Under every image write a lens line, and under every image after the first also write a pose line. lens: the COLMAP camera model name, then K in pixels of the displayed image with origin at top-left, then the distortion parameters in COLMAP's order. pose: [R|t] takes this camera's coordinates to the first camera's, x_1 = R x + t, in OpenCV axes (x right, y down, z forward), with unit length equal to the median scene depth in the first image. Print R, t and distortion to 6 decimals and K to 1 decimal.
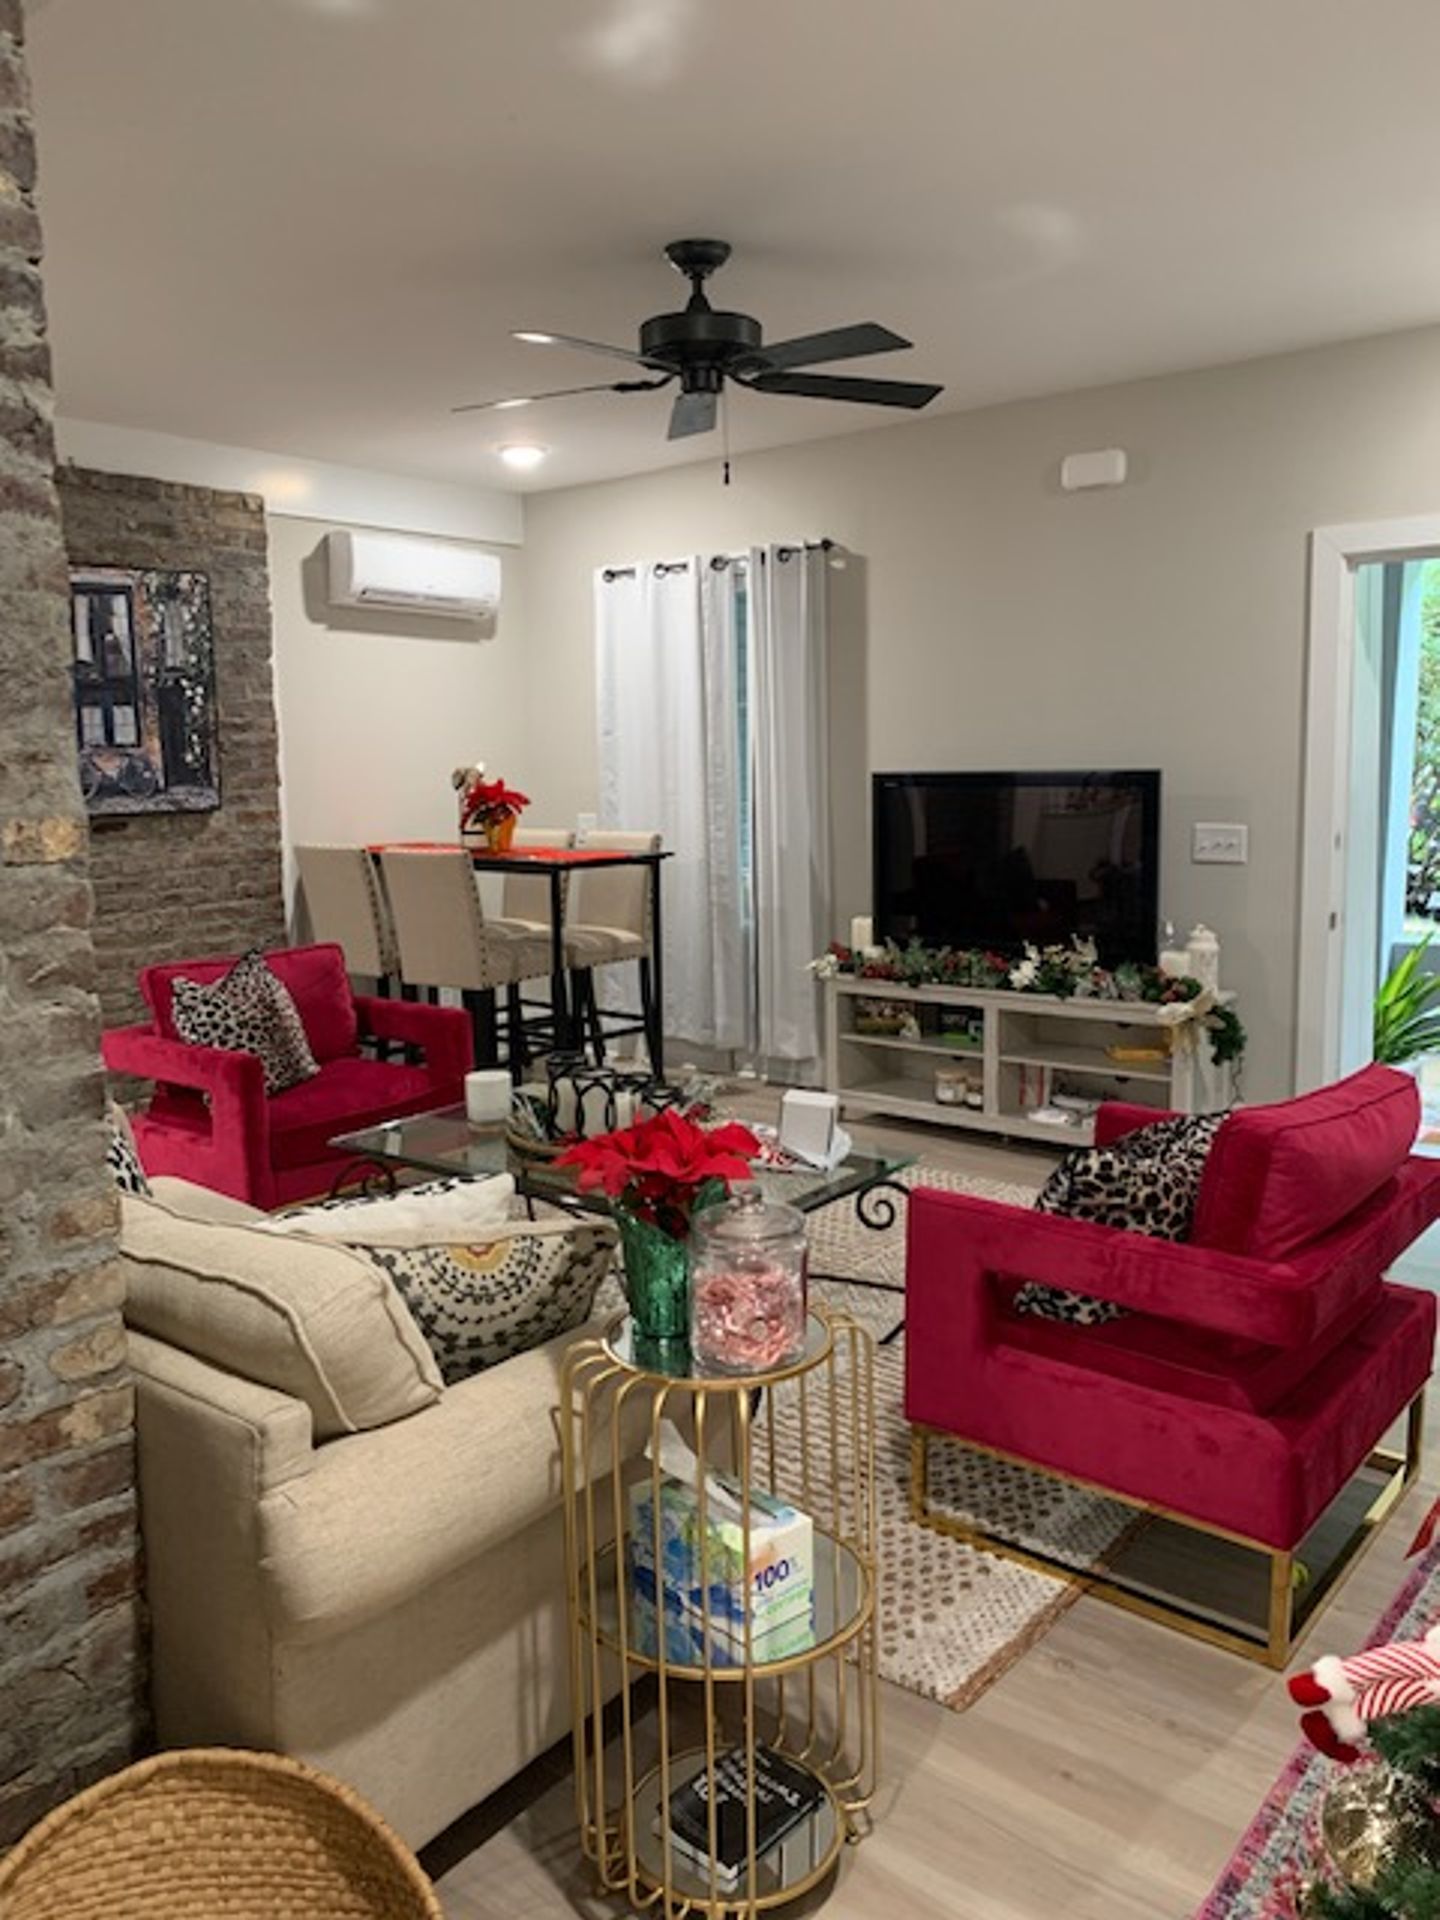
lens RADIAL K [[1438.4, 0, 724.2], [0, 1438.4, 945.4], [0, 0, 1]] dist [0.025711, -0.024054]
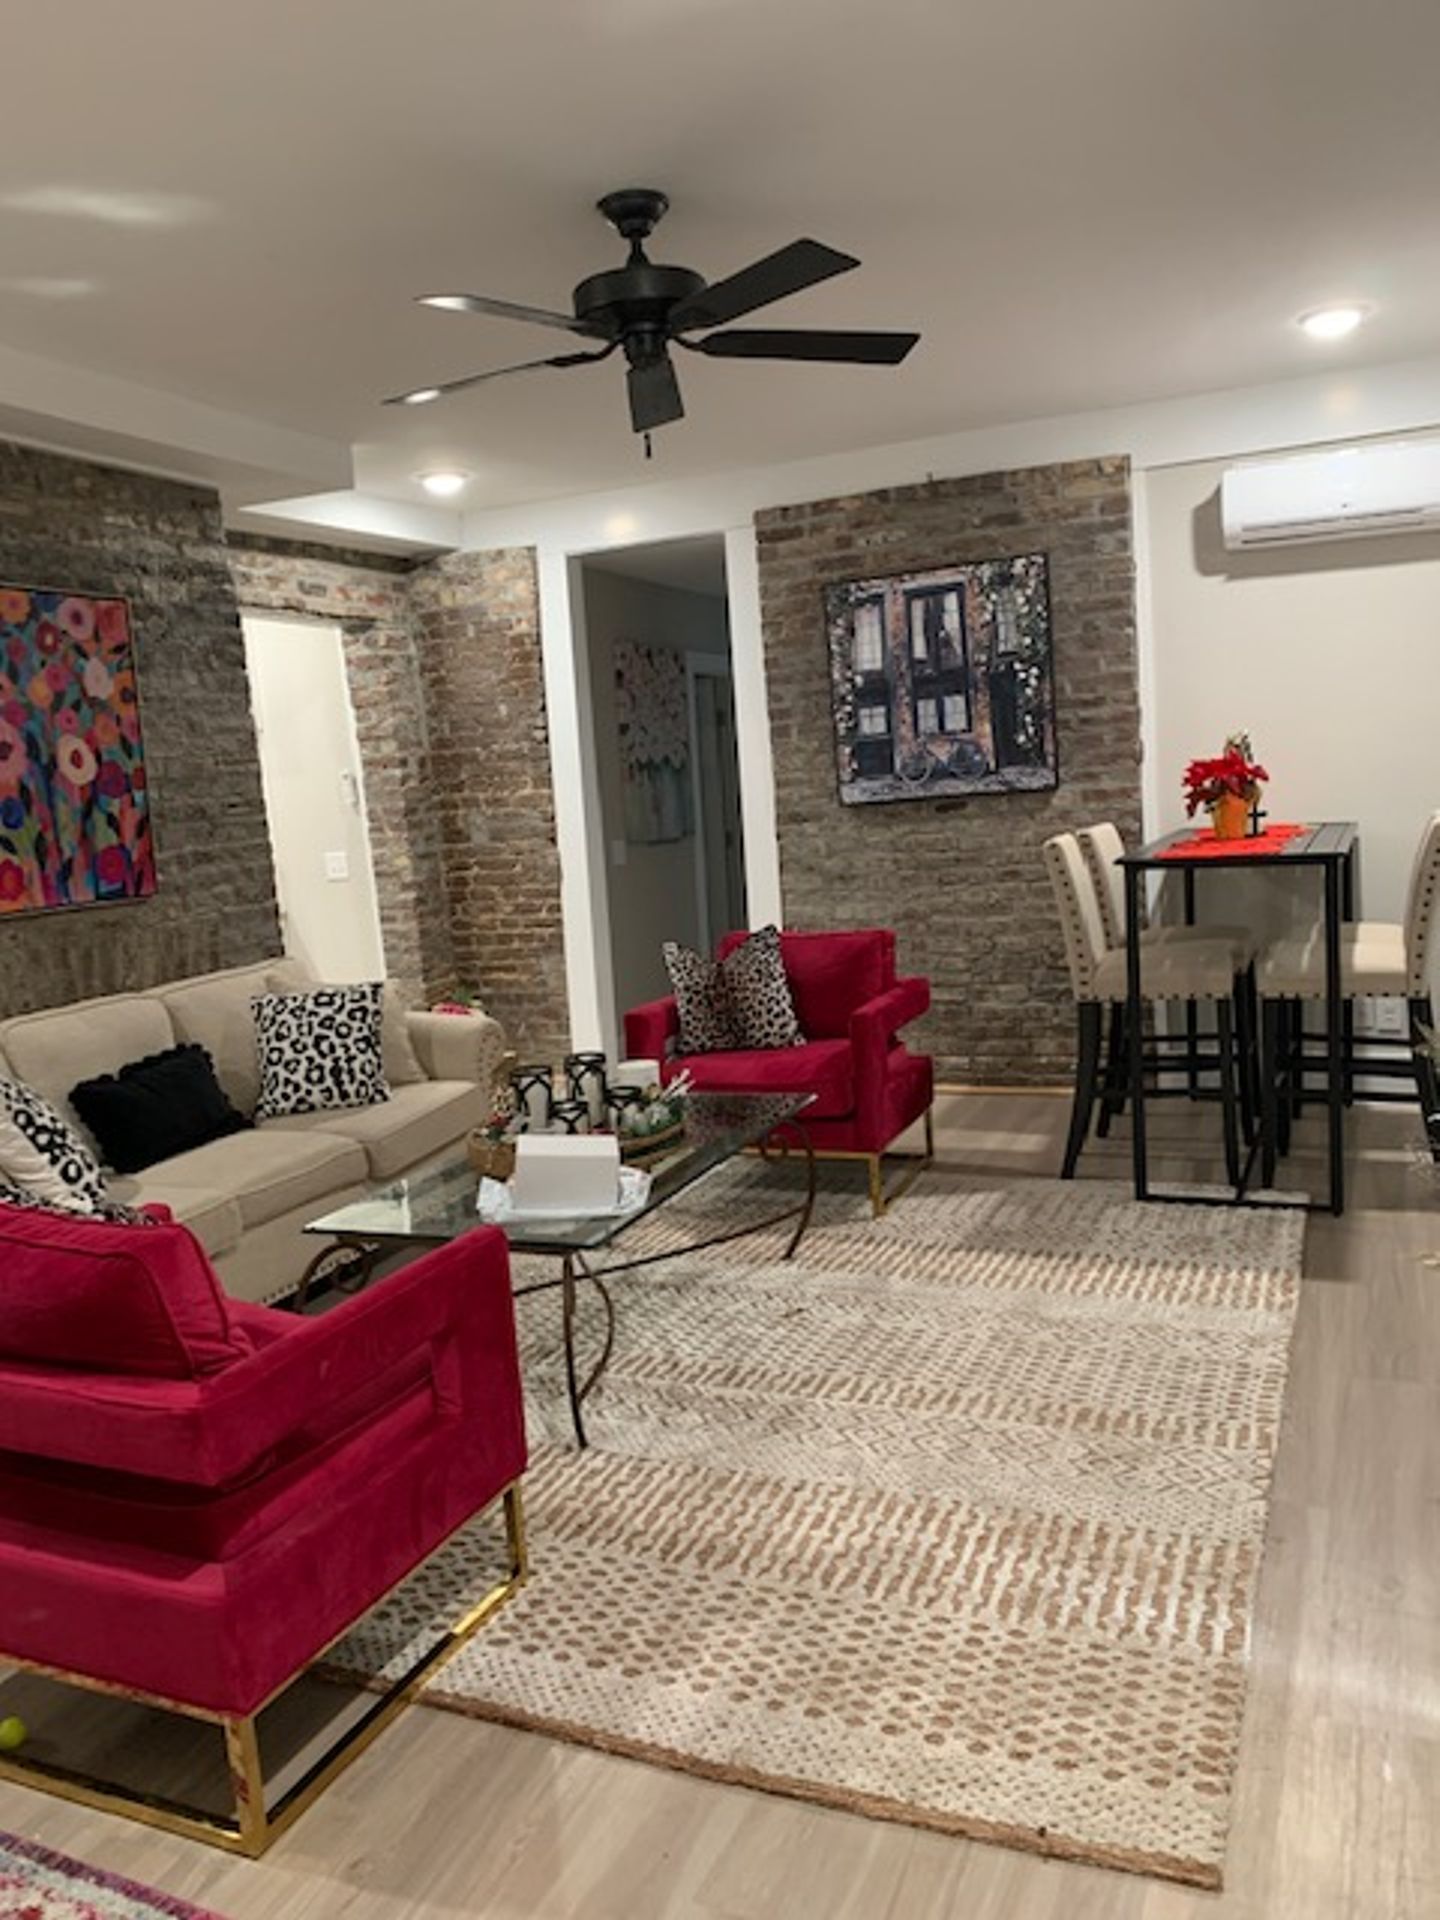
lens RADIAL K [[1438.4, 0, 723.7], [0, 1438.4, 968.0], [0, 0, 1]] dist [0.025711, -0.024054]
pose [[0.267193, 0.123188, -0.955737, 0.583115], [-0.064594, 0.991854, 0.109785, -0.068131], [0.961476, 0.032401, 0.272974, 0.528953]]
